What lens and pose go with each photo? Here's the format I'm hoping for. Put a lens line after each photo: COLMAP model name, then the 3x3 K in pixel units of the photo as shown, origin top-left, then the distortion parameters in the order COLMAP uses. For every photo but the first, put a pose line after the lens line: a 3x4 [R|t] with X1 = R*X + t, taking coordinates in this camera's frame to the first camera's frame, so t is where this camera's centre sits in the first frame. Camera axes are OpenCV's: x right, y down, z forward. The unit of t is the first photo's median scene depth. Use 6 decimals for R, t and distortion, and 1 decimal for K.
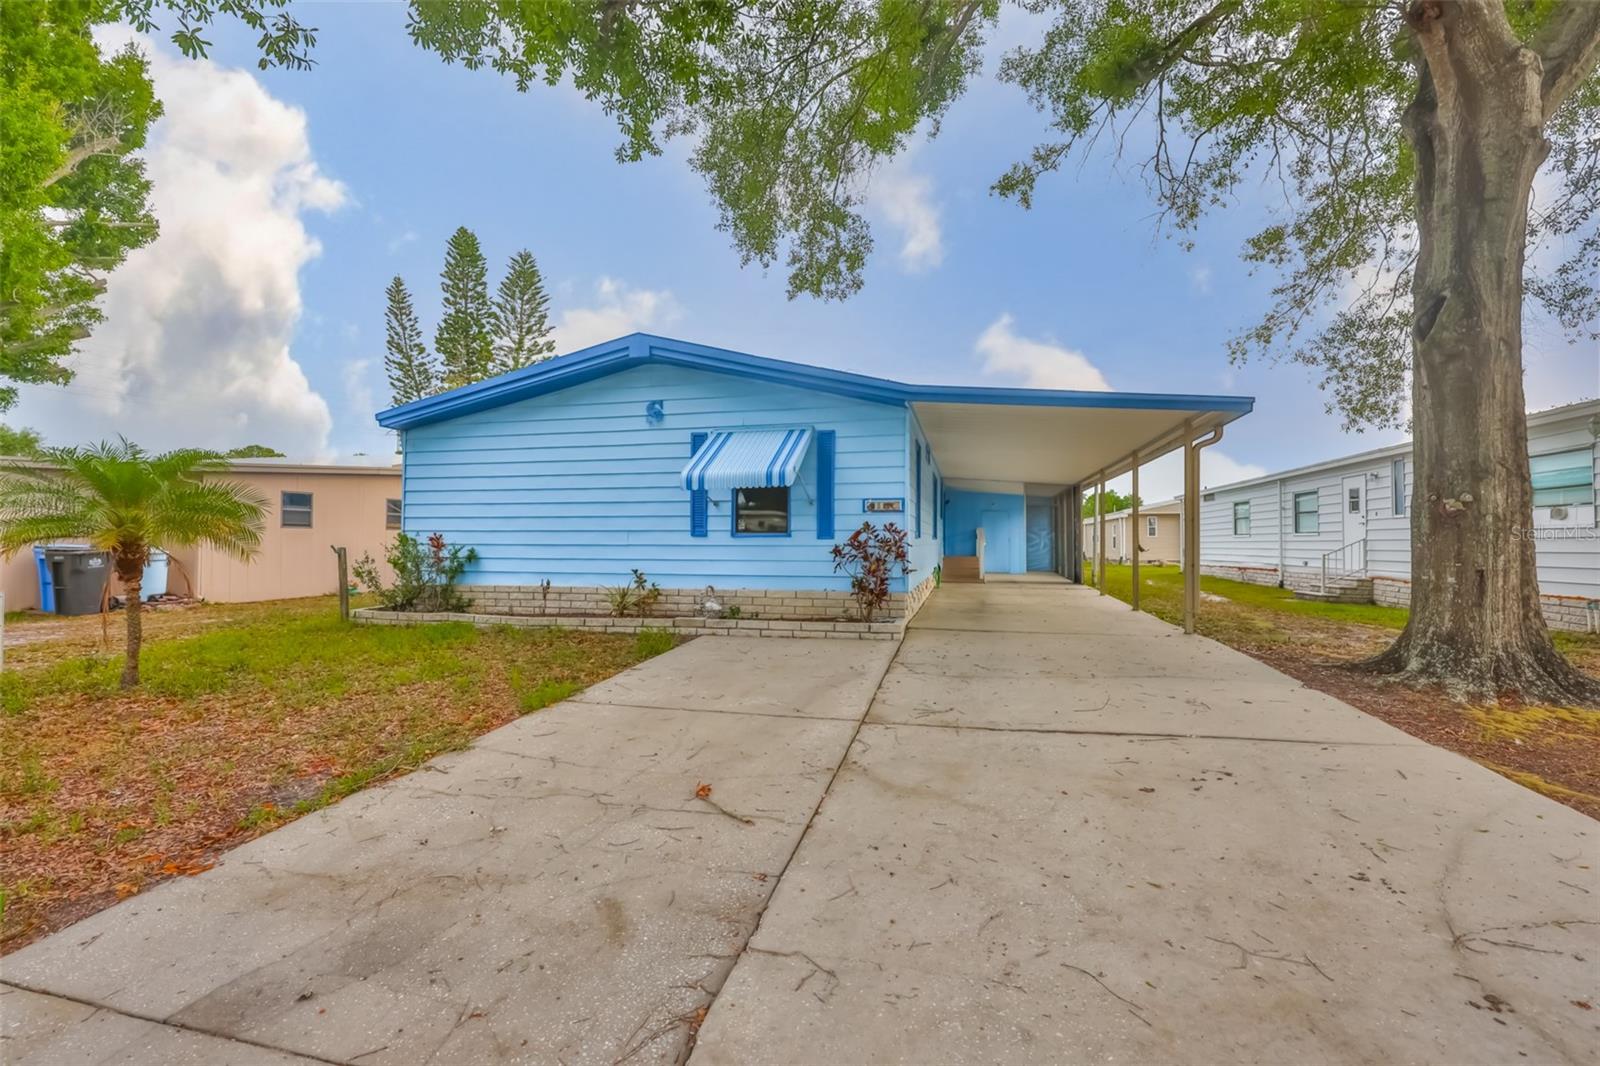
lens RADIAL K [[688.6, 0, 807.5], [0, 688.6, 534.8], [0, 0, 1]] dist [-0.001903, 0.000541]
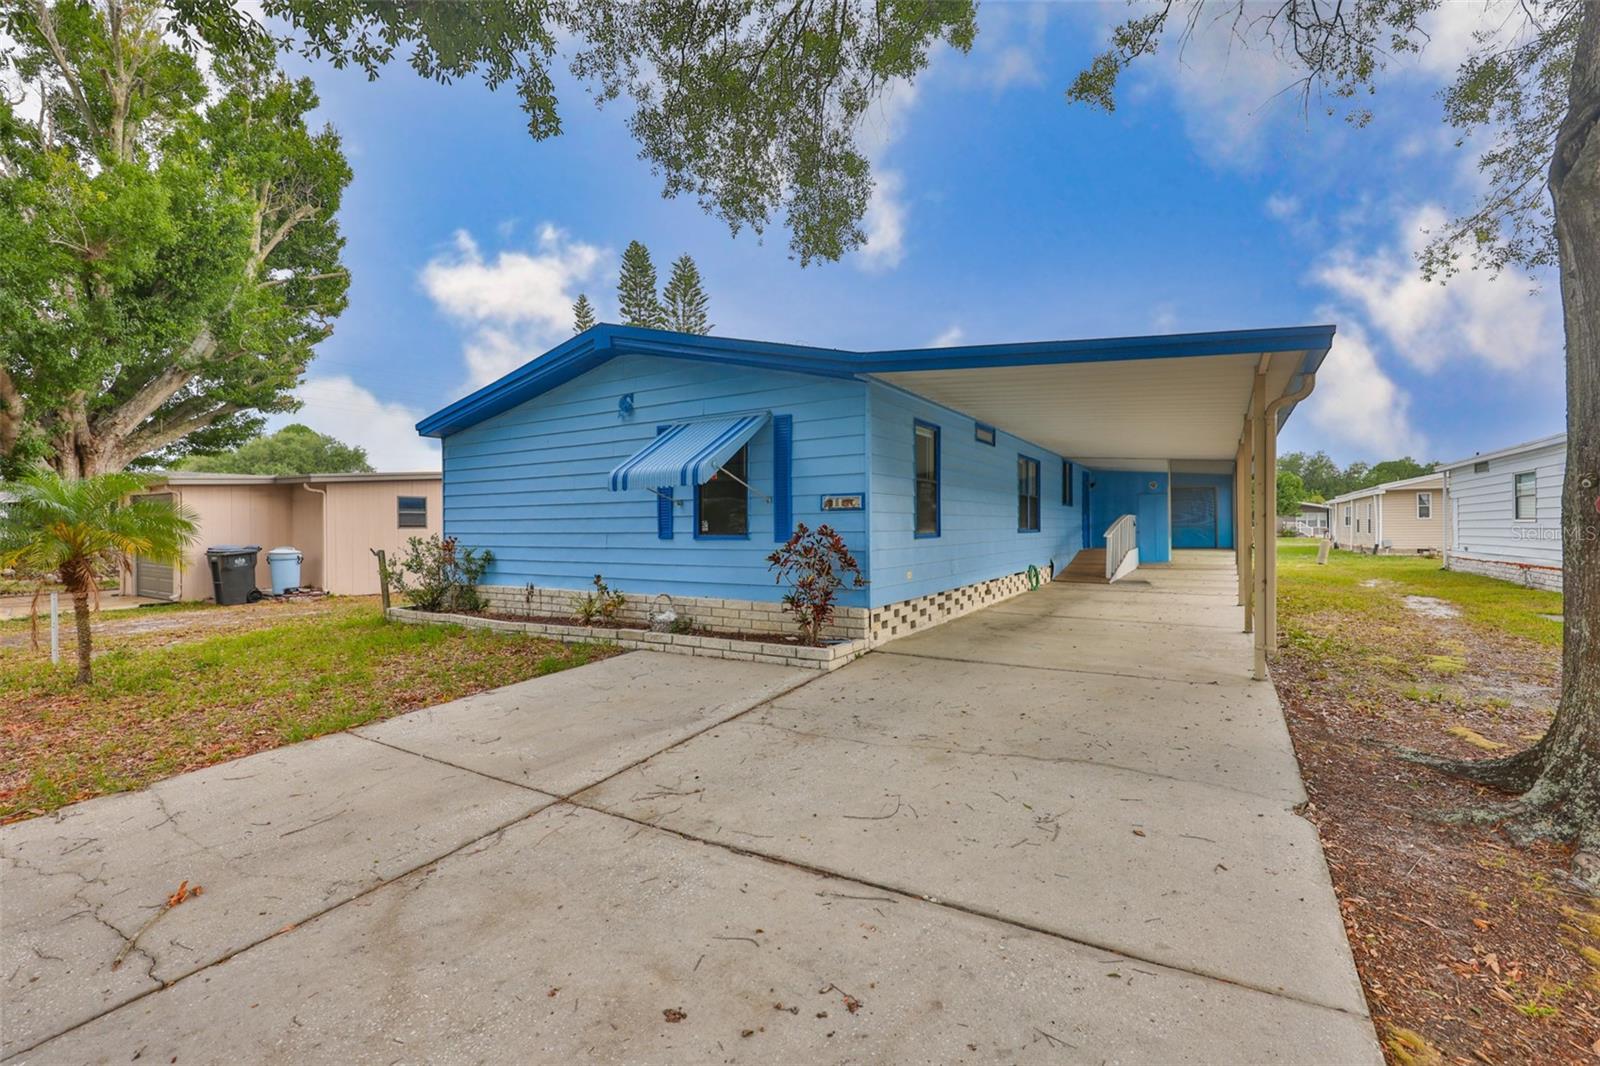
lens RADIAL K [[688.6, 0, 796.2], [0, 688.6, 533.9], [0, 0, 1]] dist [-0.001903, 0.000541]
pose [[0.949311, -0.007583, -0.314248, 0.304838], [0.014391, 0.999709, 0.019349, -0.020264], [0.314010, -0.022890, 0.949144, 0.187688]]
